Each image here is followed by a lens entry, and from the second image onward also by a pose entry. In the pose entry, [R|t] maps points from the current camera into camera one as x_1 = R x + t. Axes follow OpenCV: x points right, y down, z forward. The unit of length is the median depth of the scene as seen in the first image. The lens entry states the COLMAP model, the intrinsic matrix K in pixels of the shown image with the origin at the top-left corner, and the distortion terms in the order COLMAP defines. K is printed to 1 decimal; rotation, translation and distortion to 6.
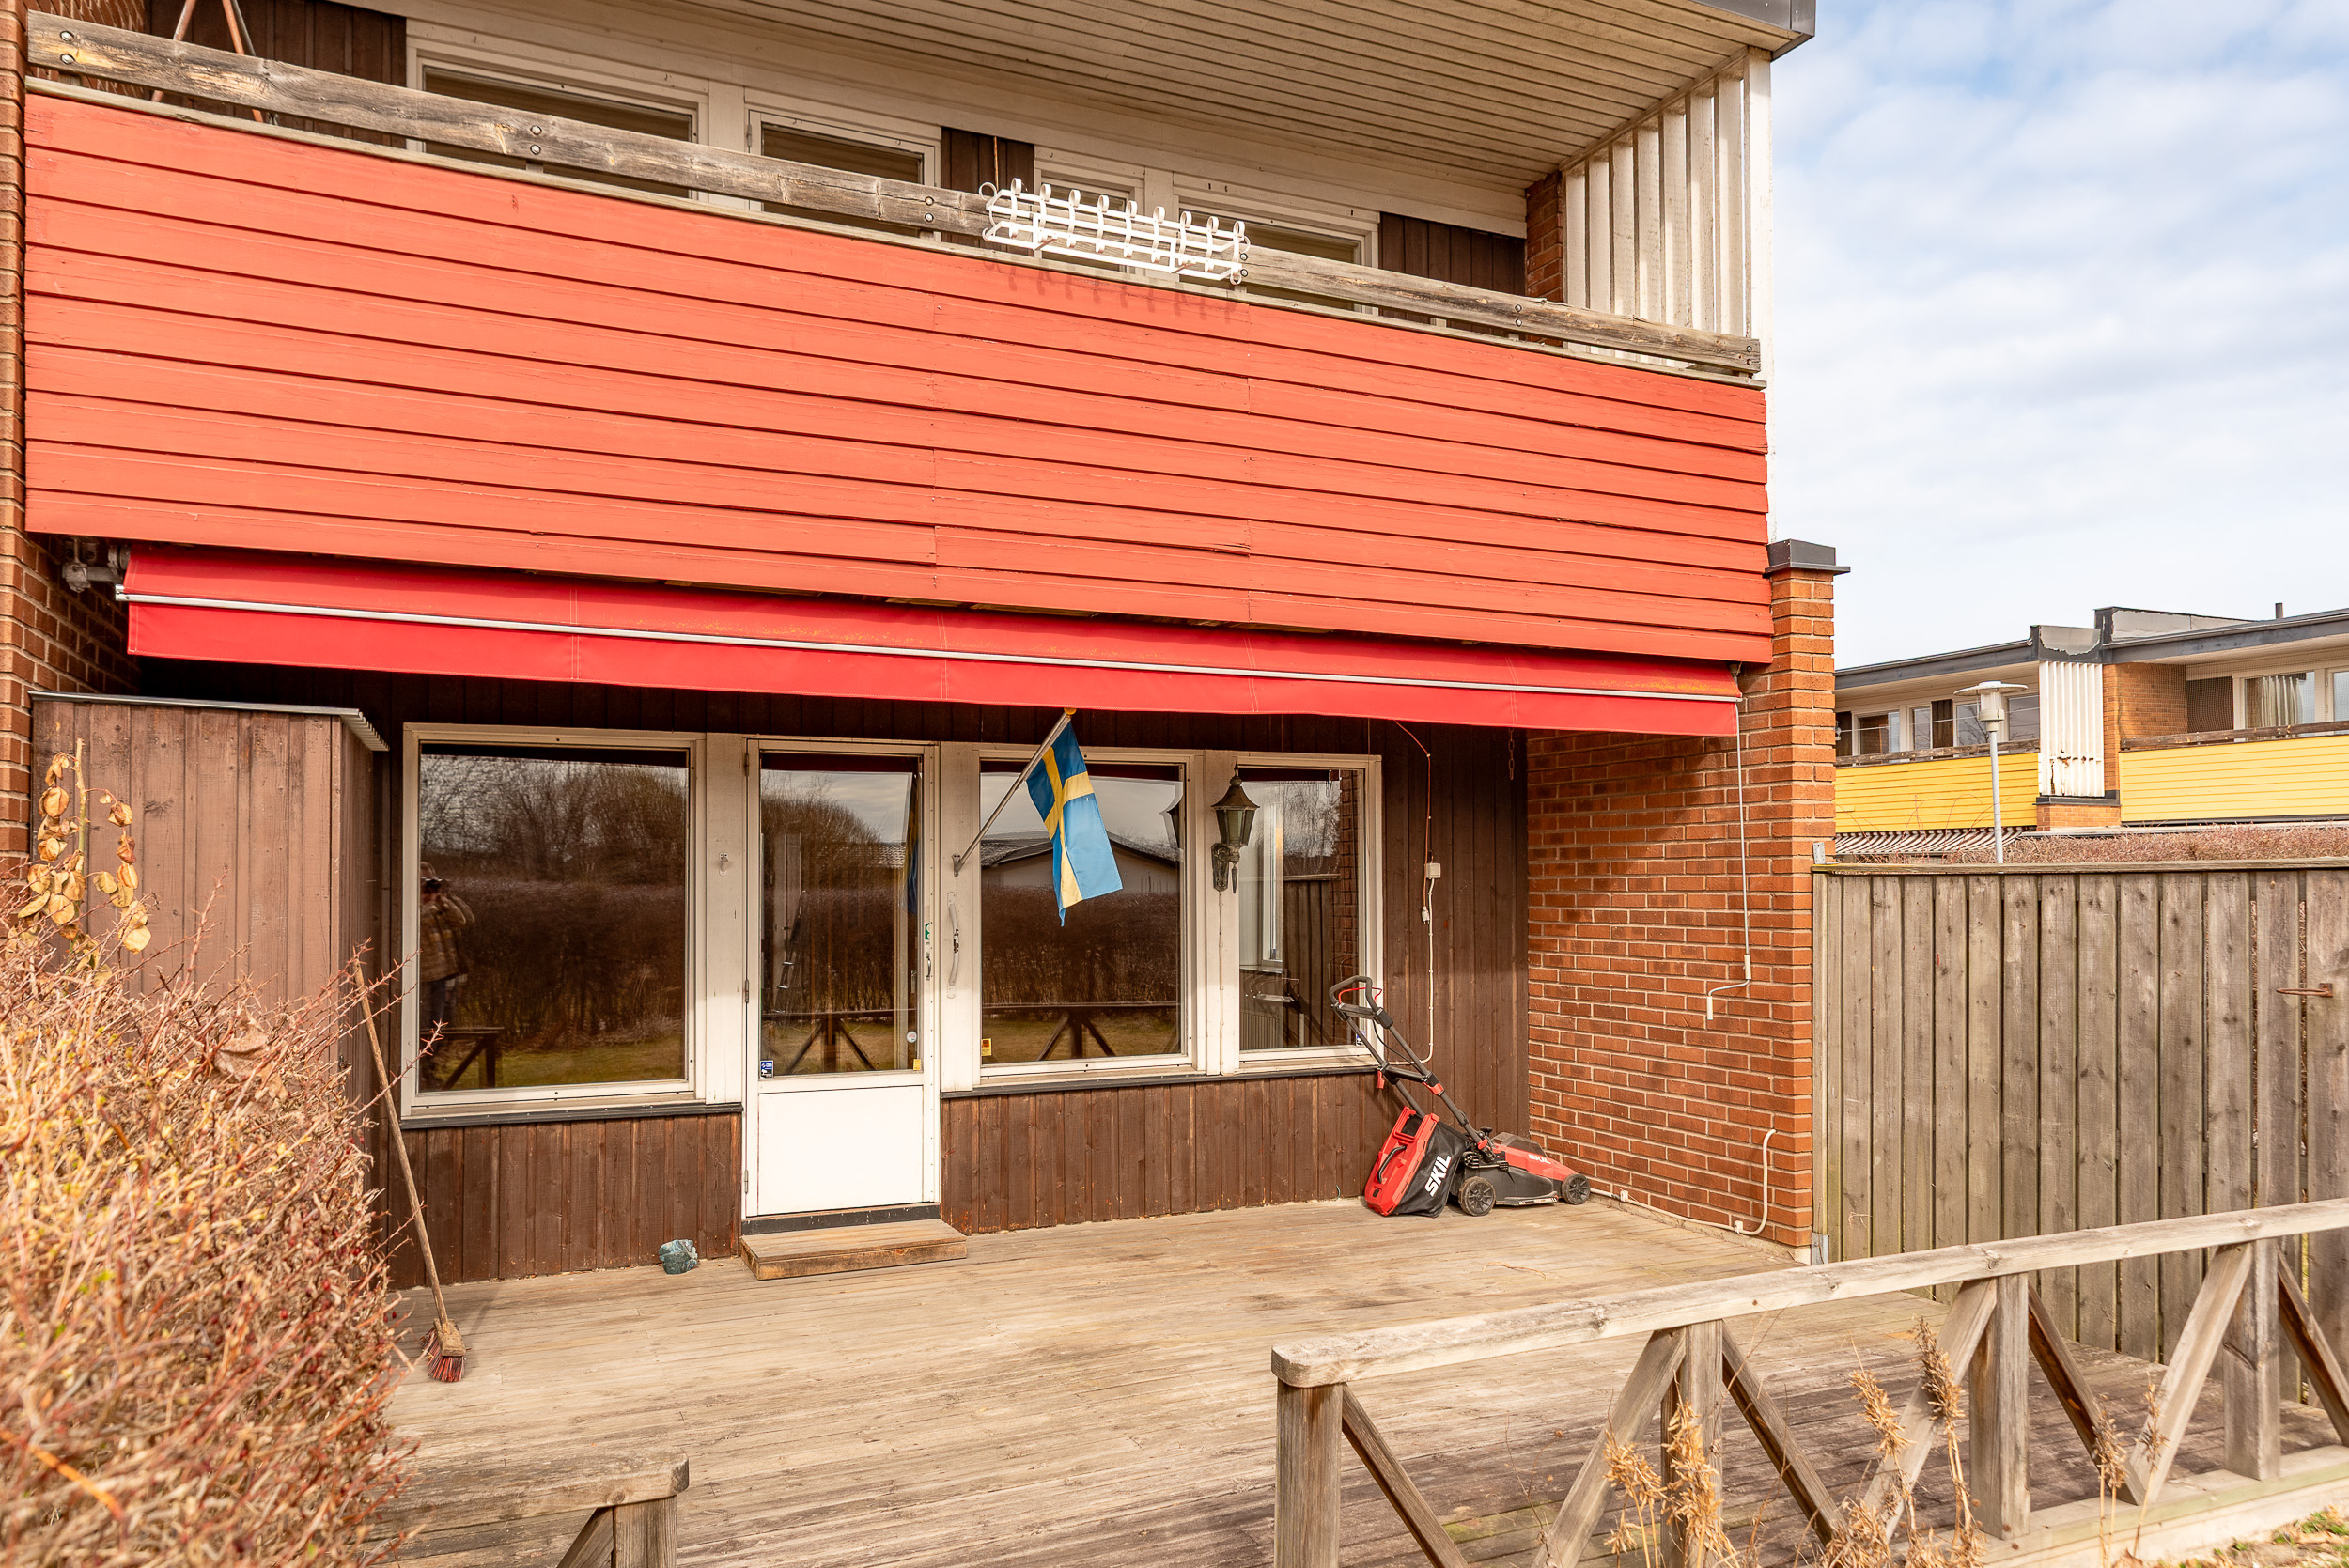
lens RADIAL K [[1662.1, 0, 1174.0], [0, 1662.1, 850.4], [0, 0, 1]] dist [-0.001769, 0.000278]
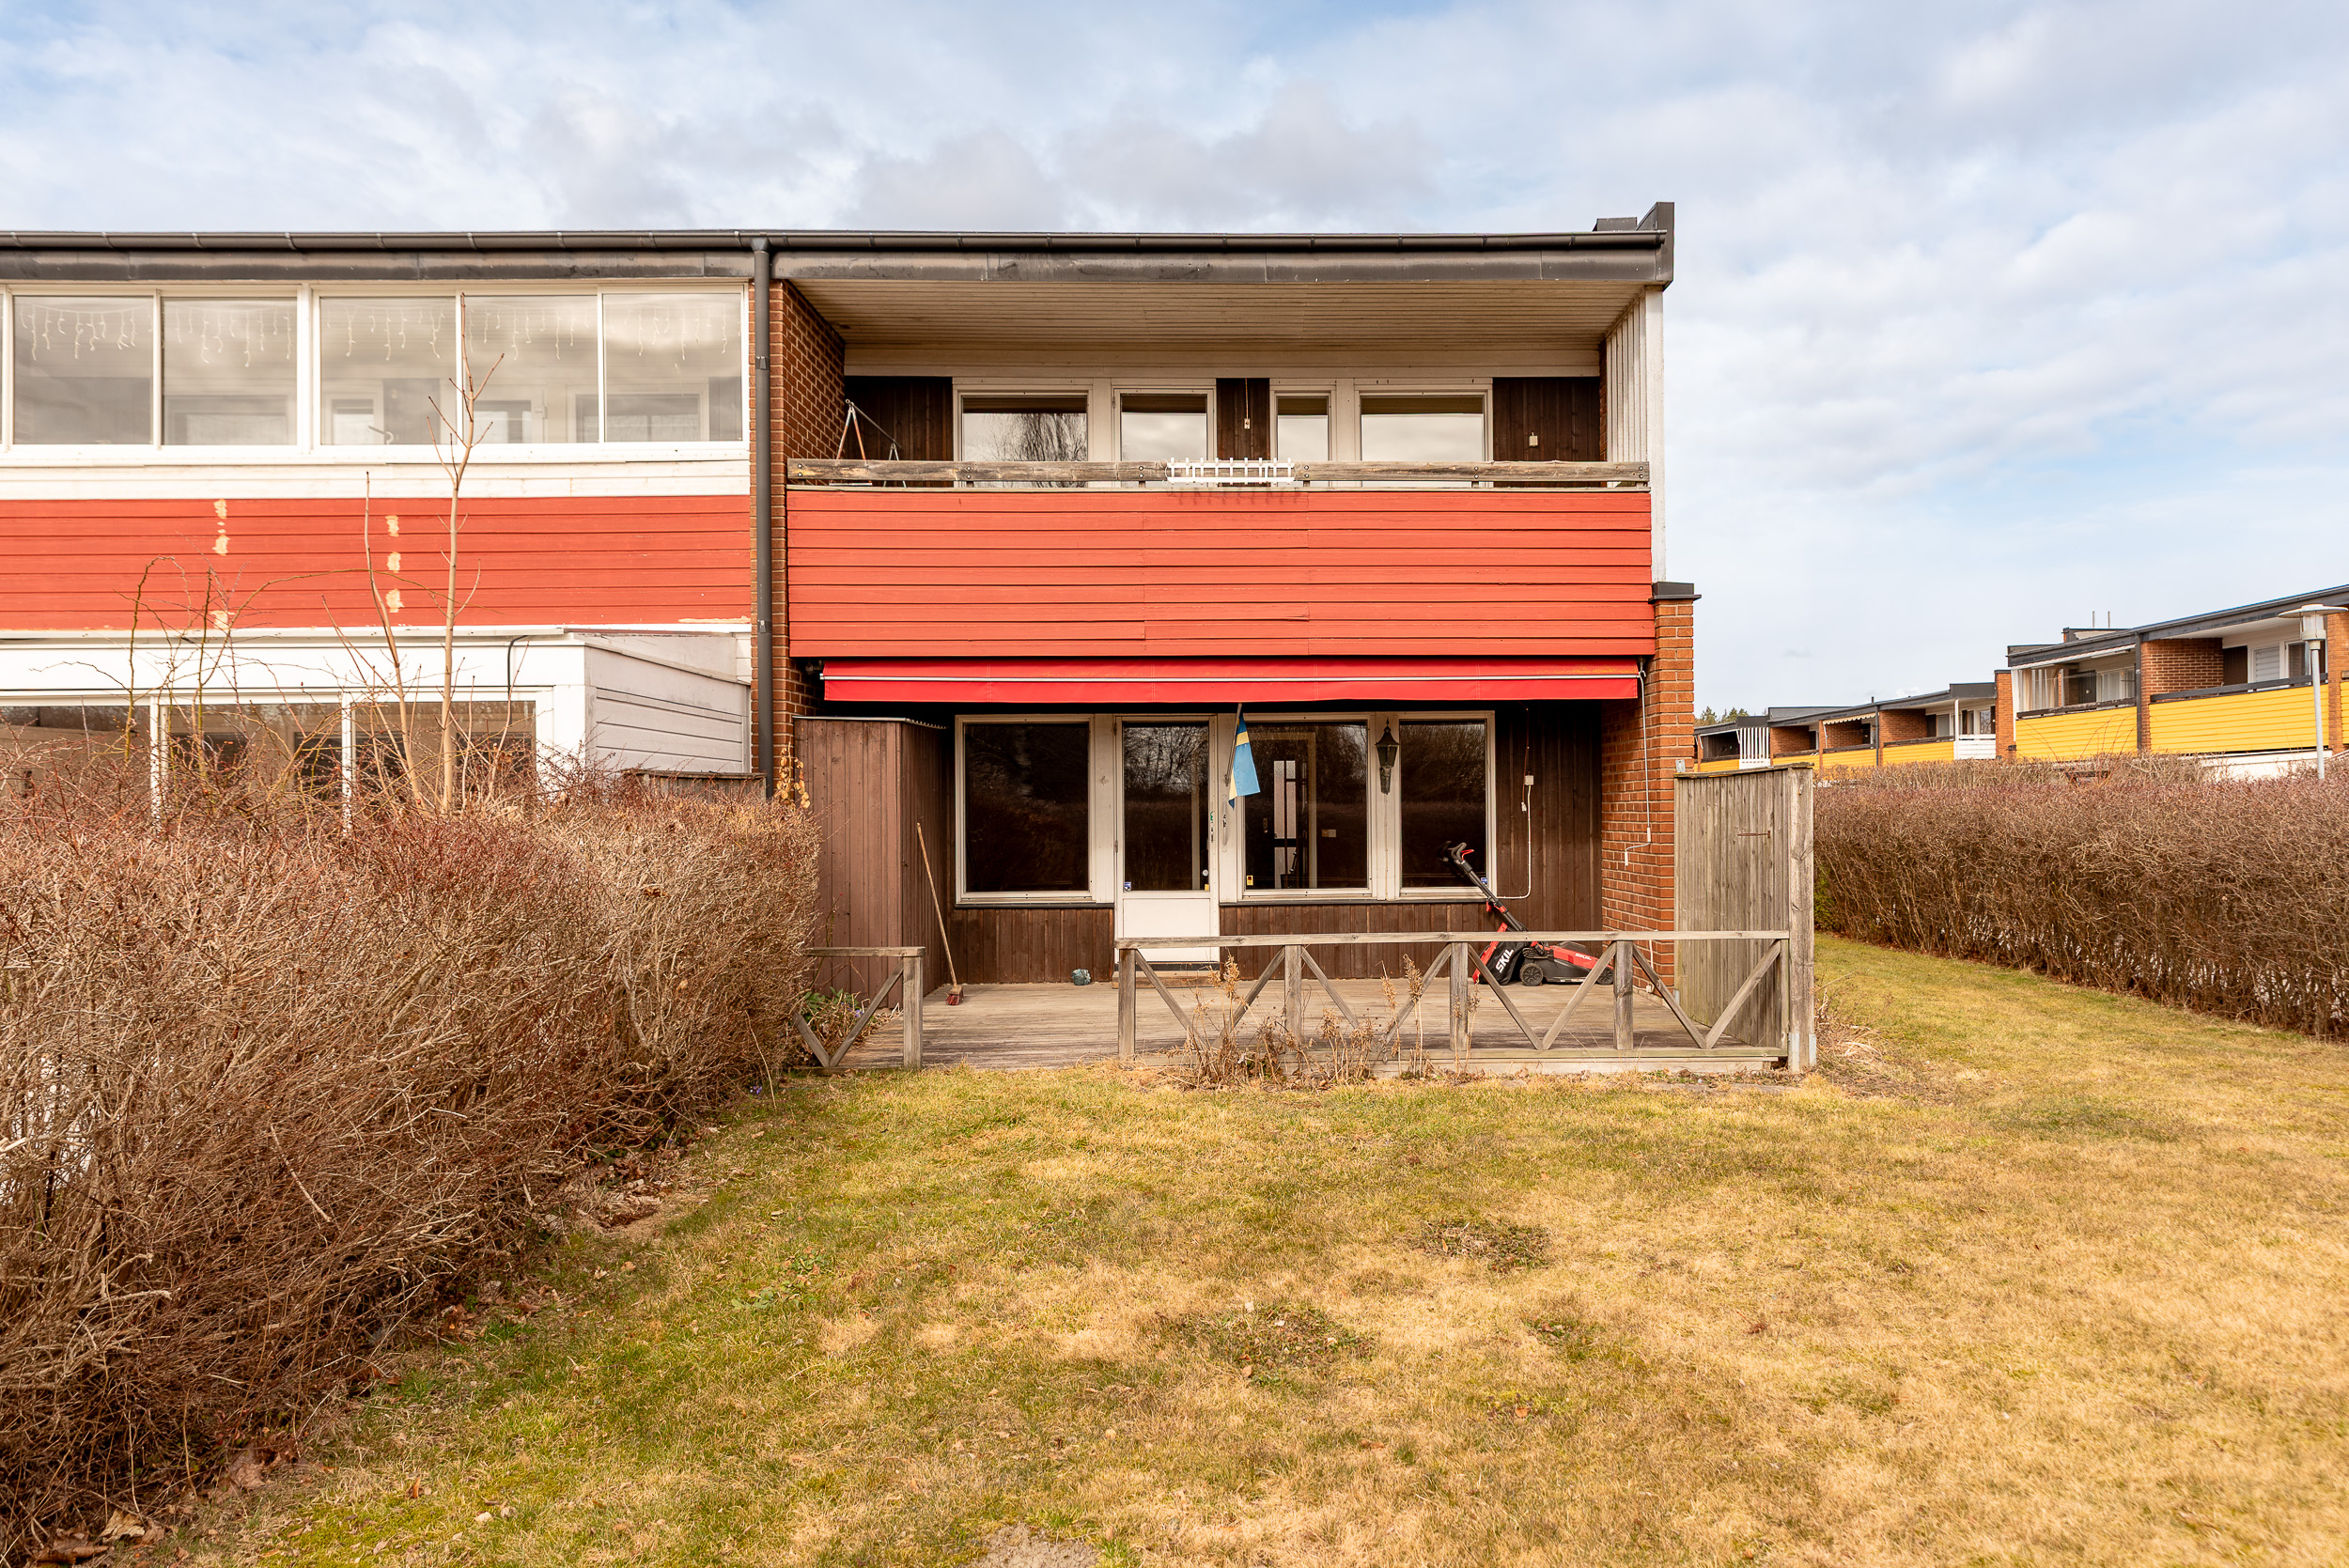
lens RADIAL K [[1605.7, 0, 1174.5], [0, 1605.7, 784.0], [0, 0, 1]] dist [0.002991, 0.000742]
pose [[0.909693, -0.010679, -0.415145, 0.591660], [0.013815, 0.999894, 0.004550, 0.004748], [0.415052, -0.009874, 0.909744, -0.686802]]
